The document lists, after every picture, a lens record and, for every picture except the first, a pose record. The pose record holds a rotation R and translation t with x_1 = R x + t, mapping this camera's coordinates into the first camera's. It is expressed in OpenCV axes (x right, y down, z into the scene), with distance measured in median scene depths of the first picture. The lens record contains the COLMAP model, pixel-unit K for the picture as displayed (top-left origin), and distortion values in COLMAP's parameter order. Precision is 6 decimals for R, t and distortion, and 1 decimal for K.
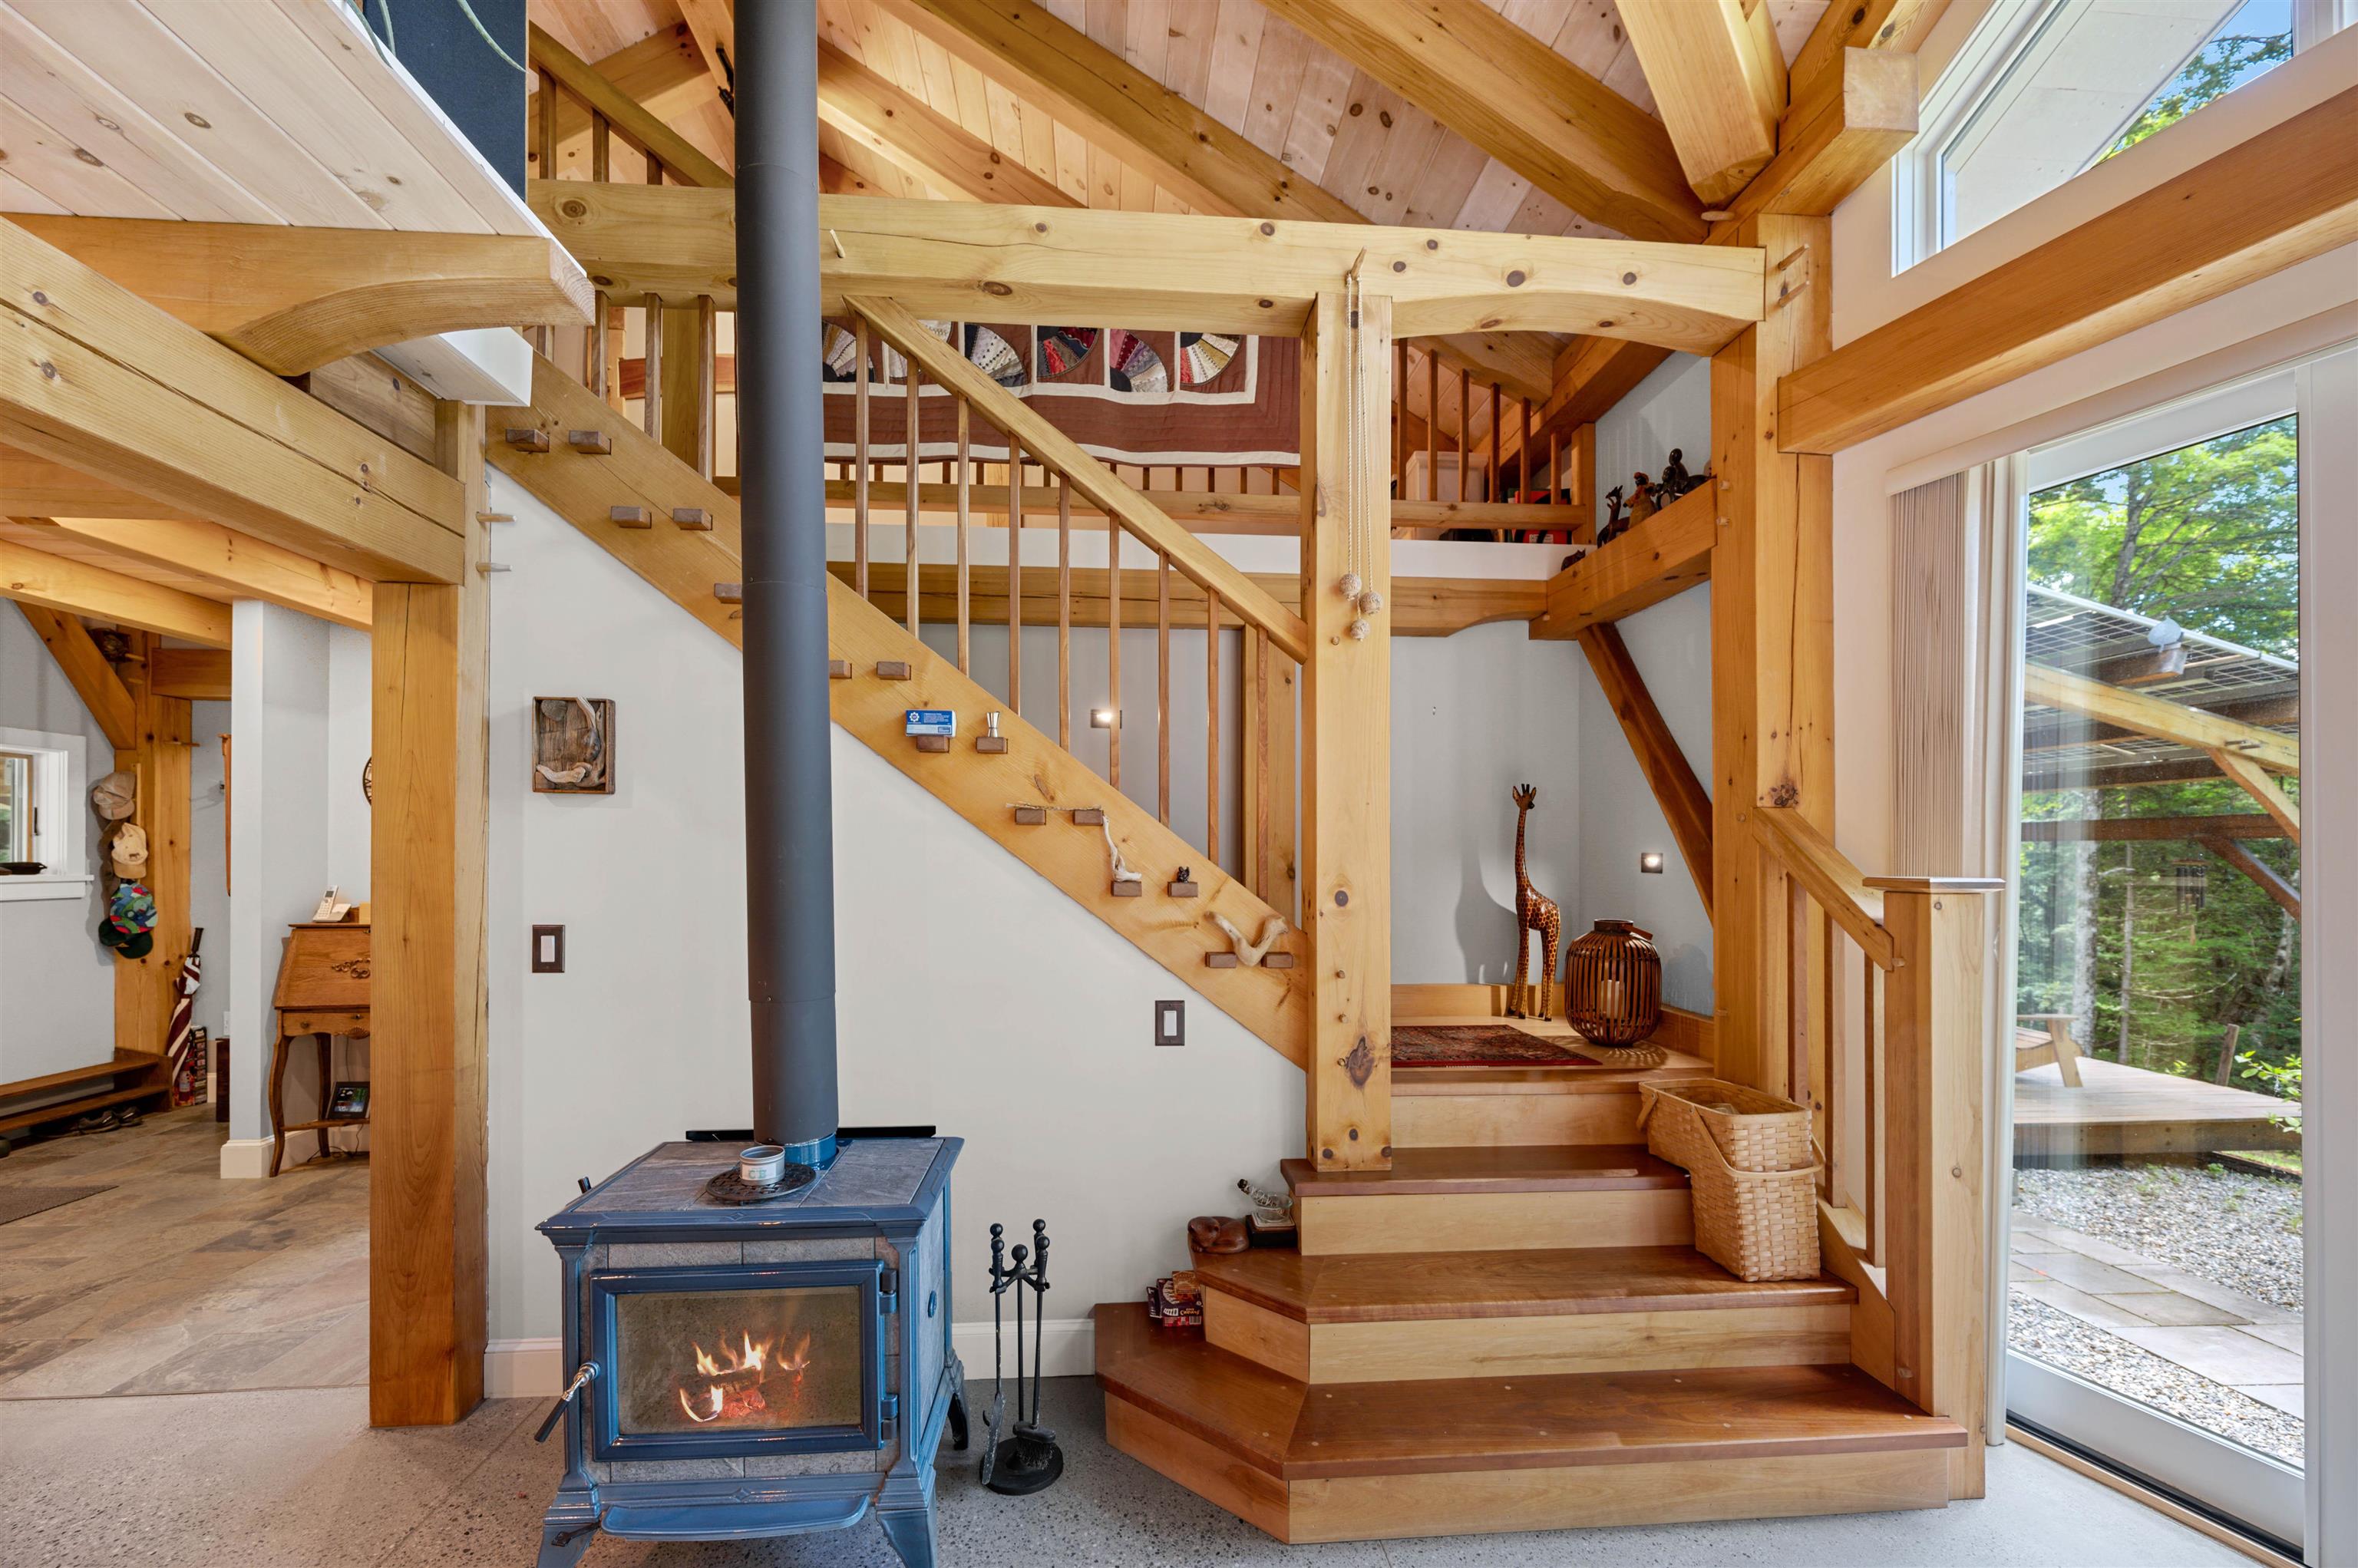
lens RADIAL K [[934.5, 0, 1163.0], [0, 934.5, 853.2], [0, 0, 1]] dist [-0.003834, 0.000281]
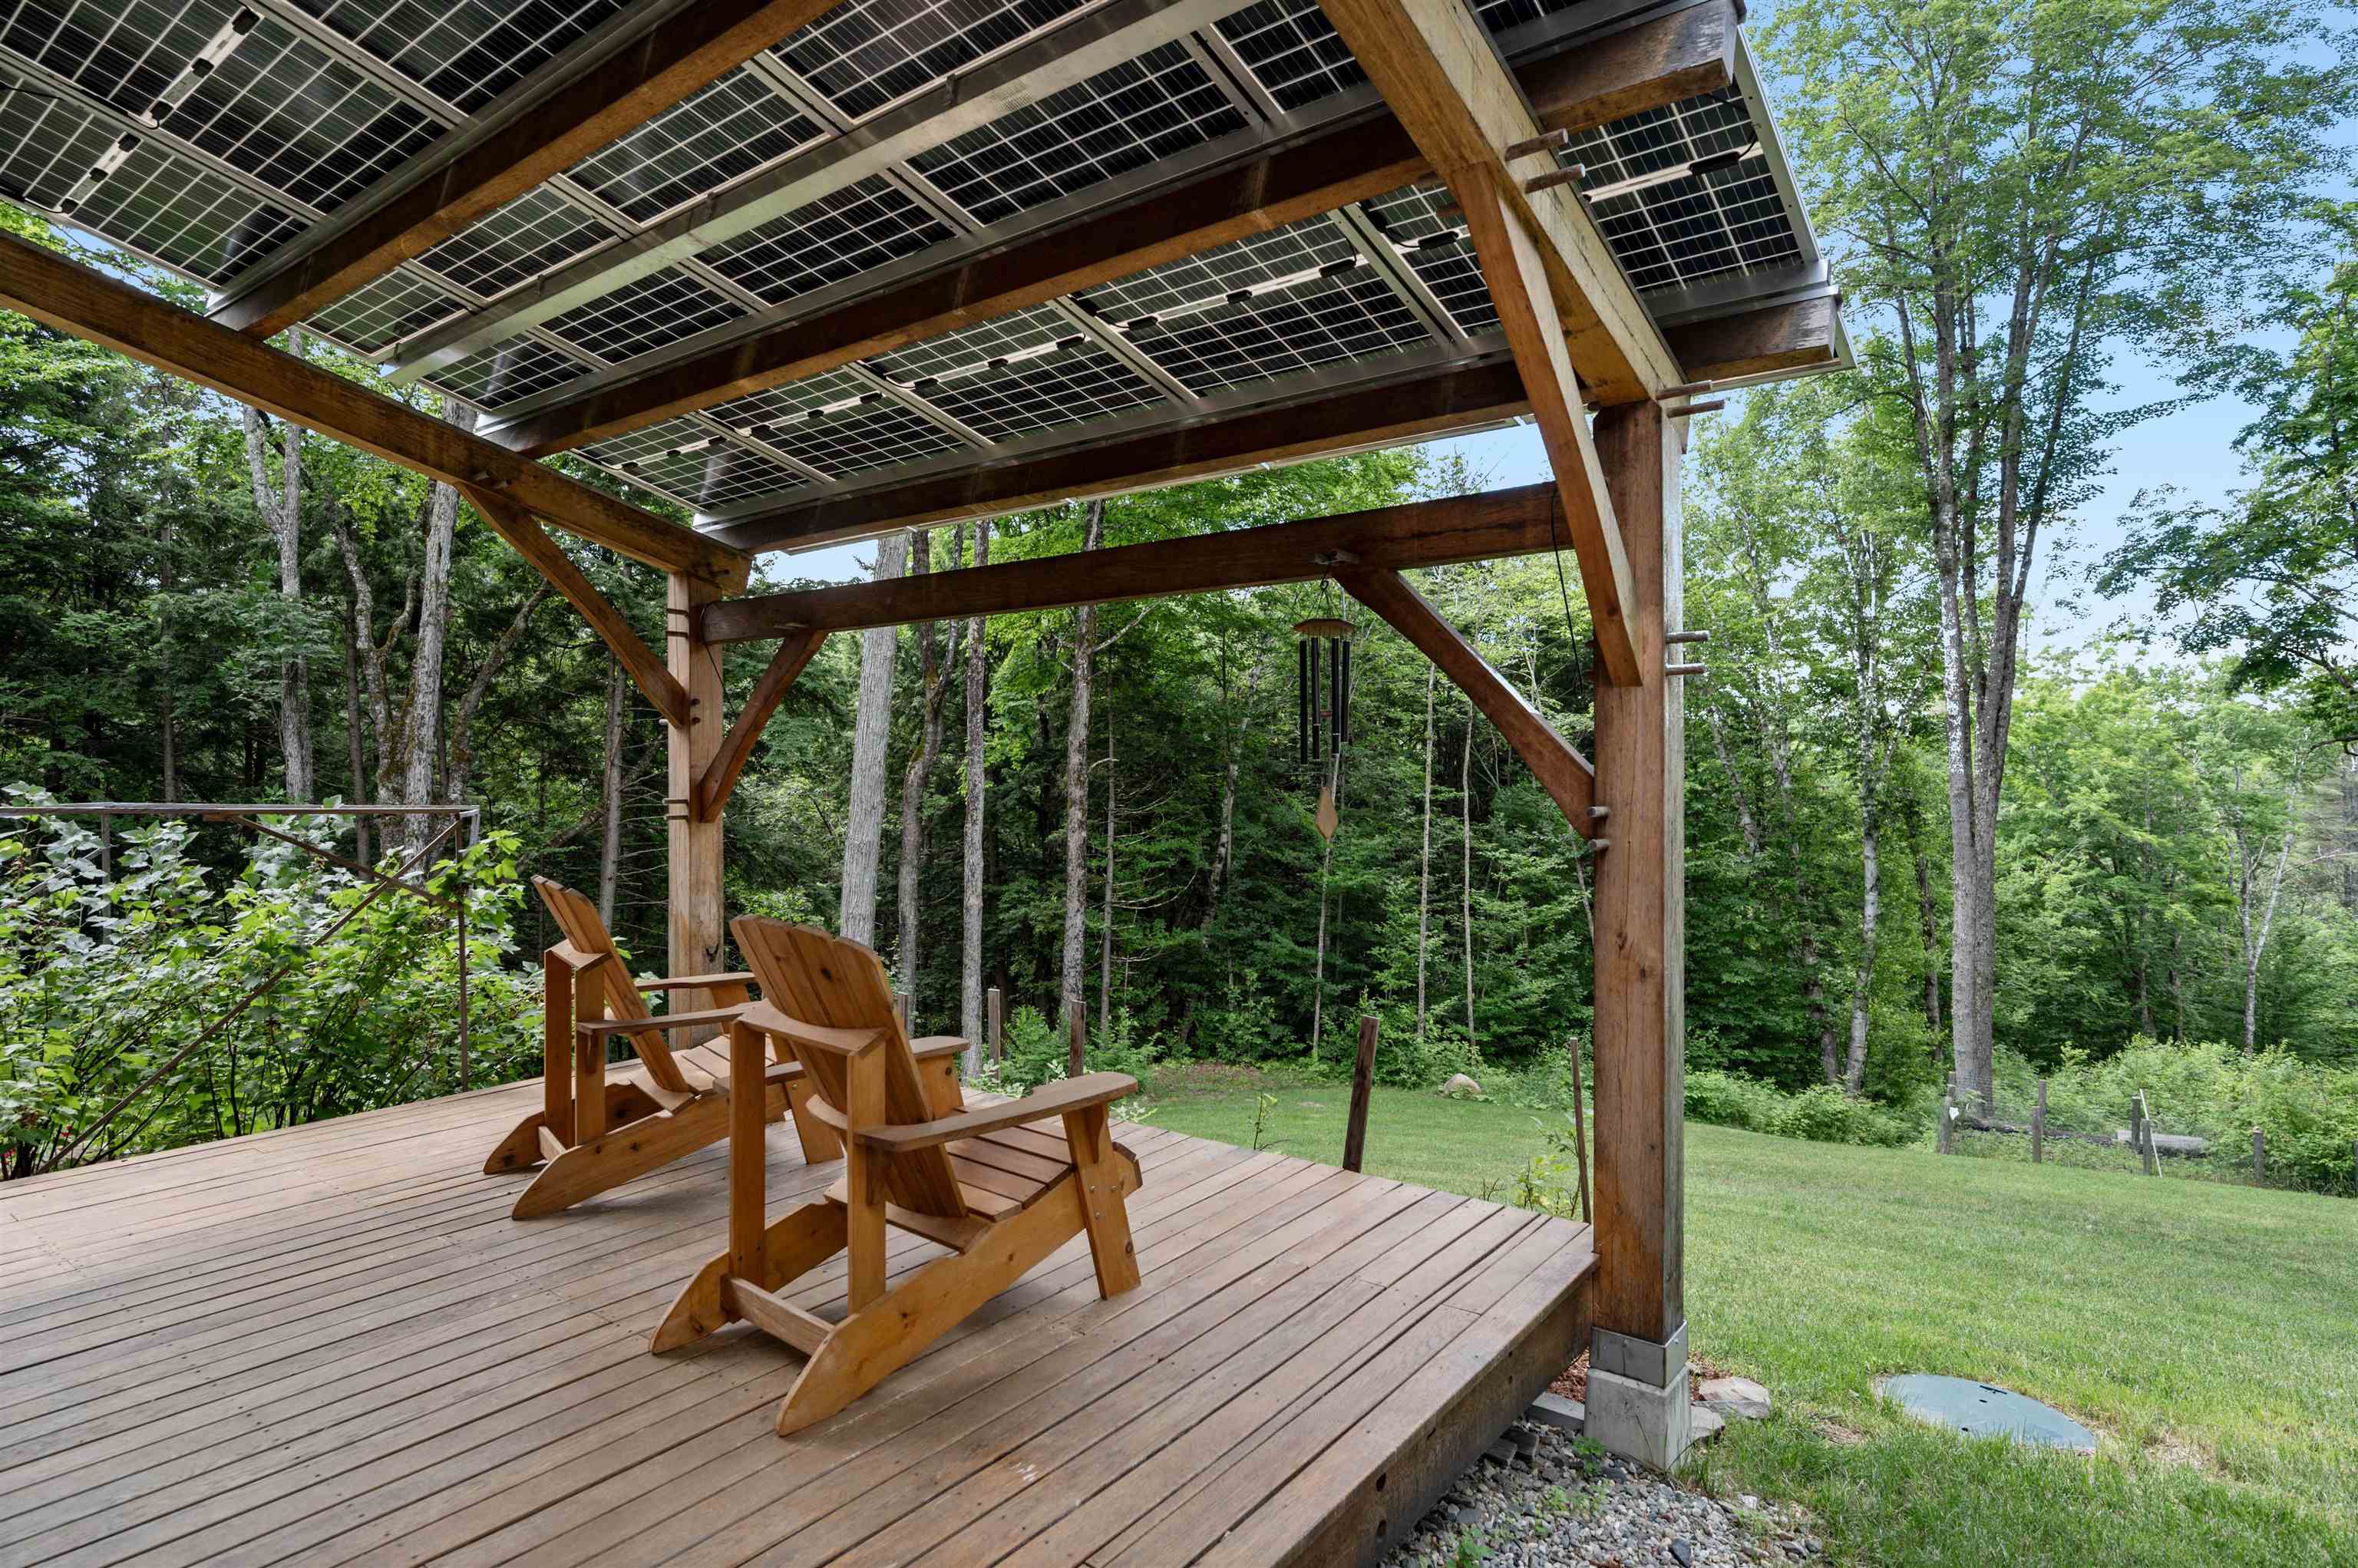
lens RADIAL K [[1236.0, 0, 1176.6], [0, 1236.0, 772.3], [0, 0, 1]] dist [-0.001341, -0.000104]
pose [[0.644965, -0.006767, 0.764182, 1.781334], [-0.004048, 0.999917, 0.012271, 0.101040], [-0.764201, -0.011008, 0.644884, 1.924451]]
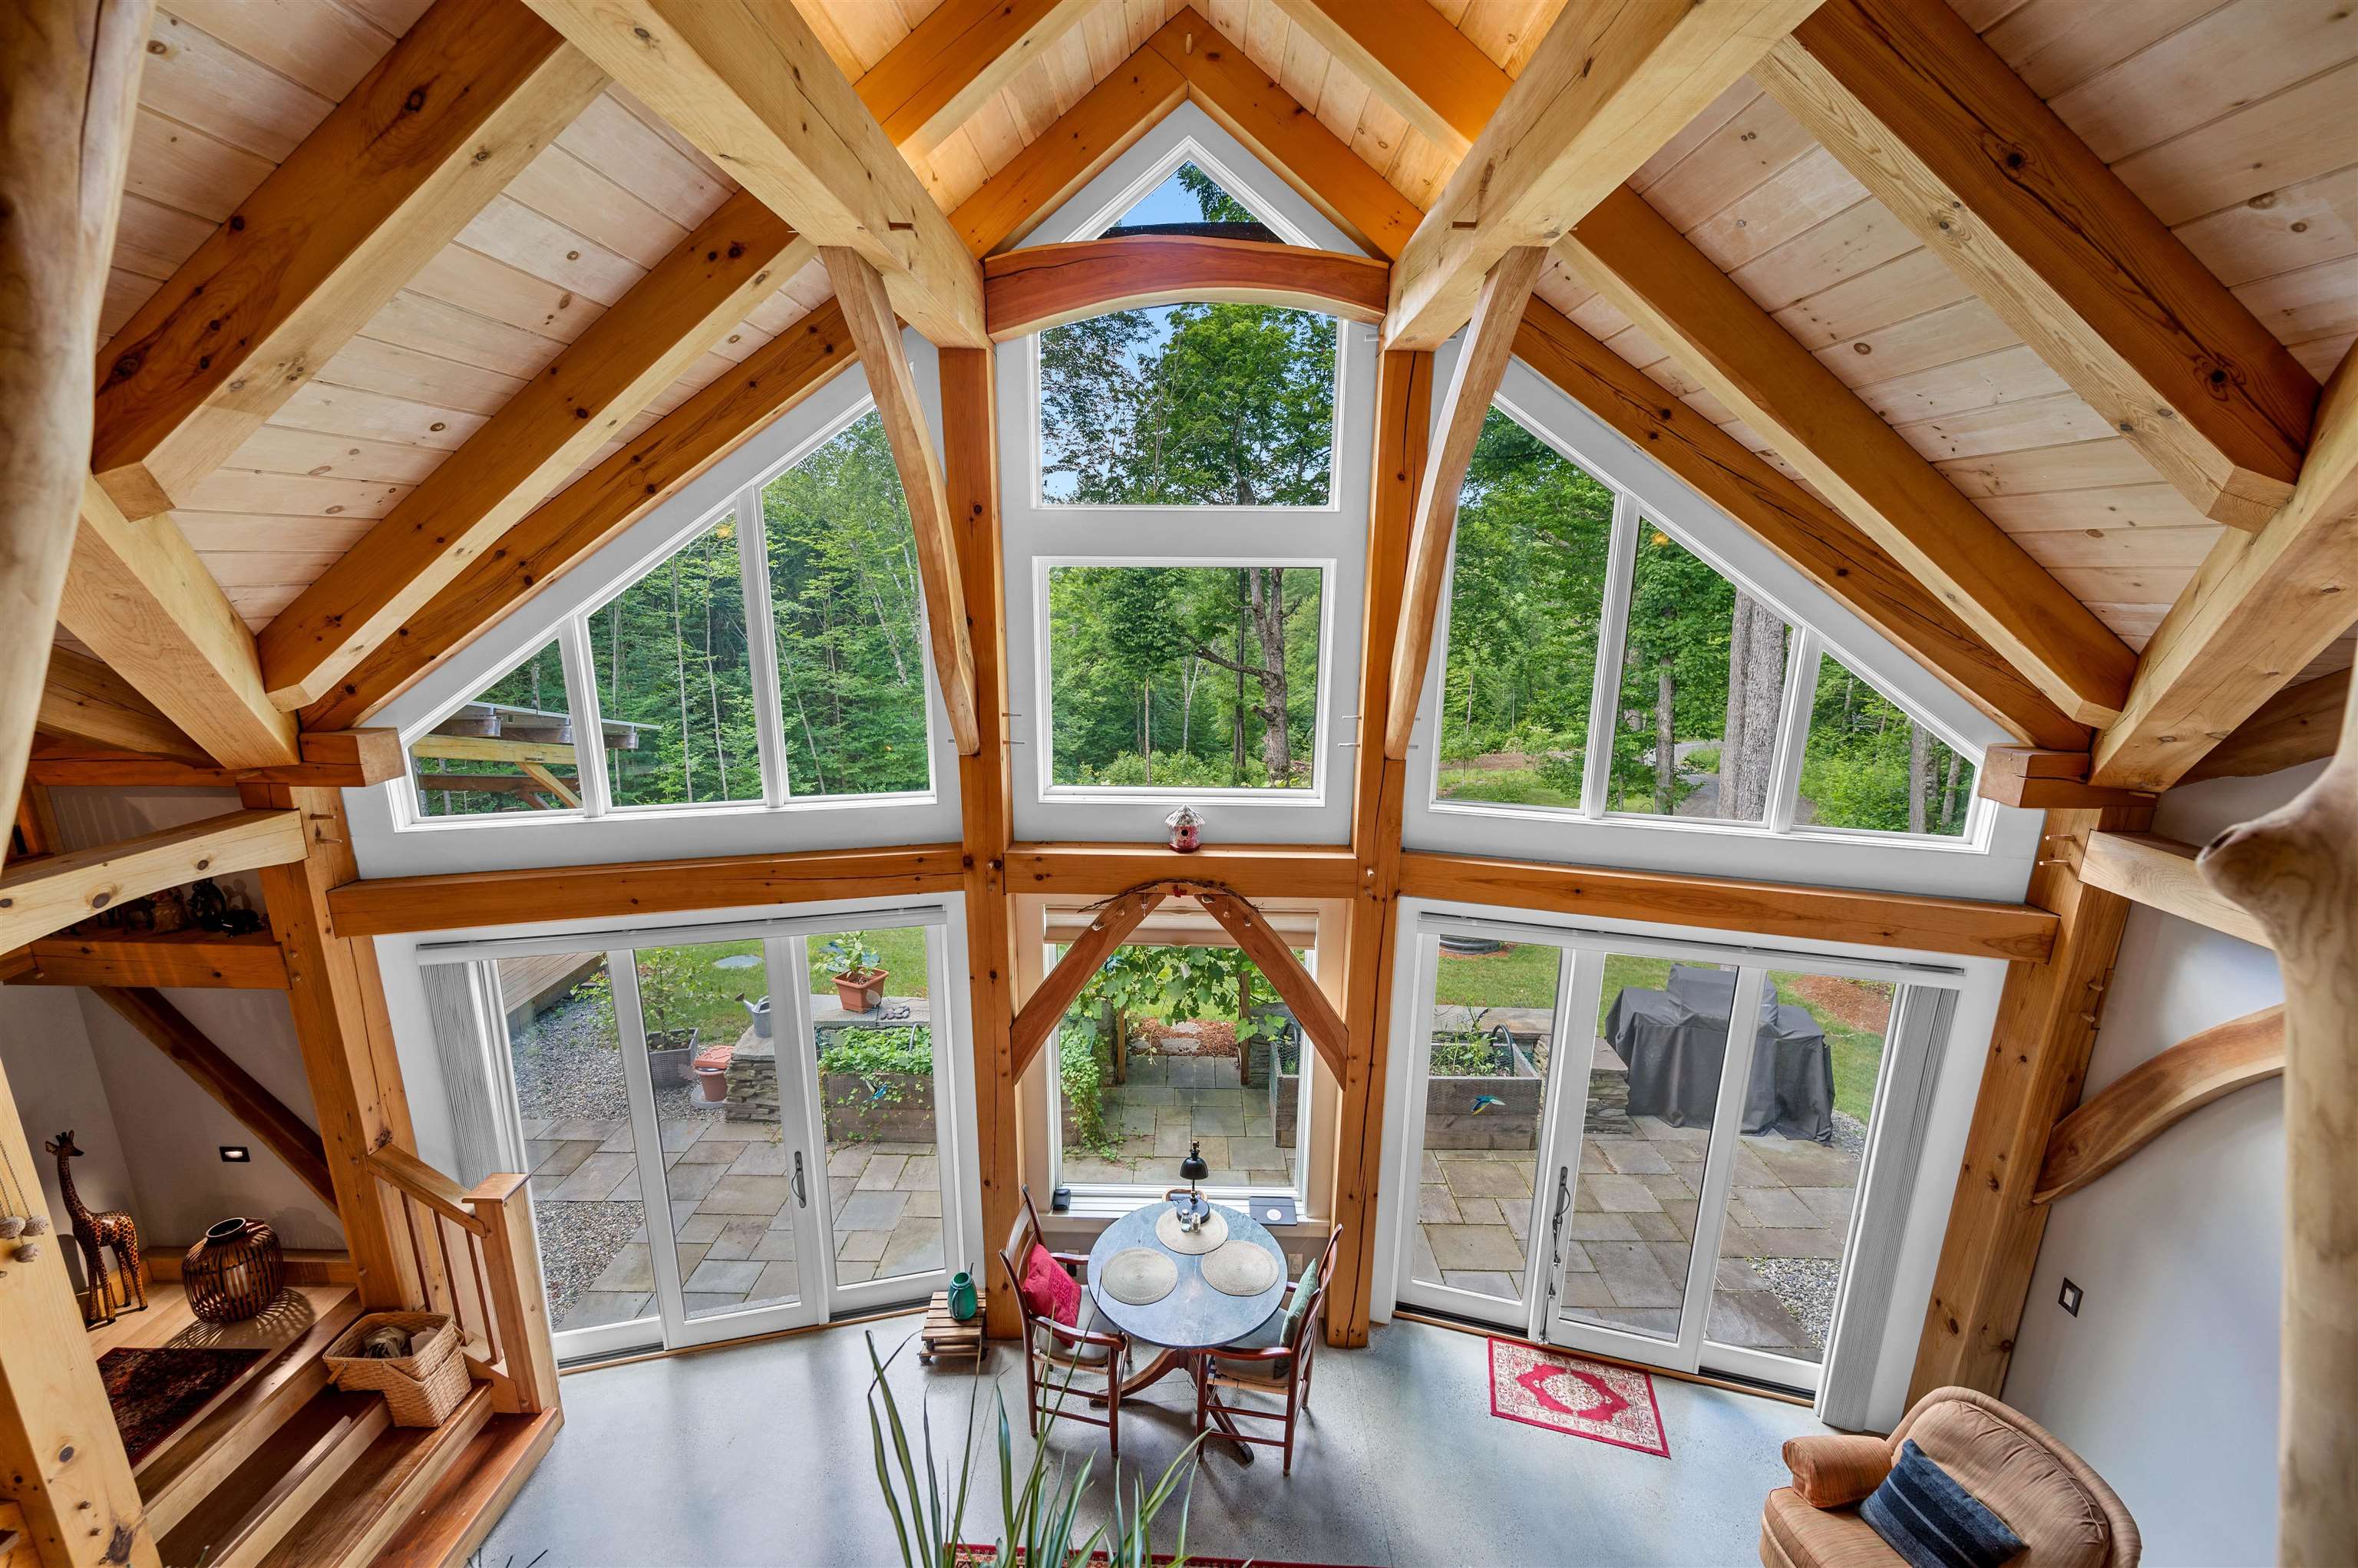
lens RADIAL K [[934.5, 0, 1179.3], [0, 934.5, 788.9], [0, 0, 1]] dist [-0.003834, 0.000281]
pose [[0.082547, -0.238153, 0.967713, -0.608141], [-0.013351, 0.970676, 0.240020, -1.035238], [-0.996498, -0.032733, 0.076947, -0.444595]]
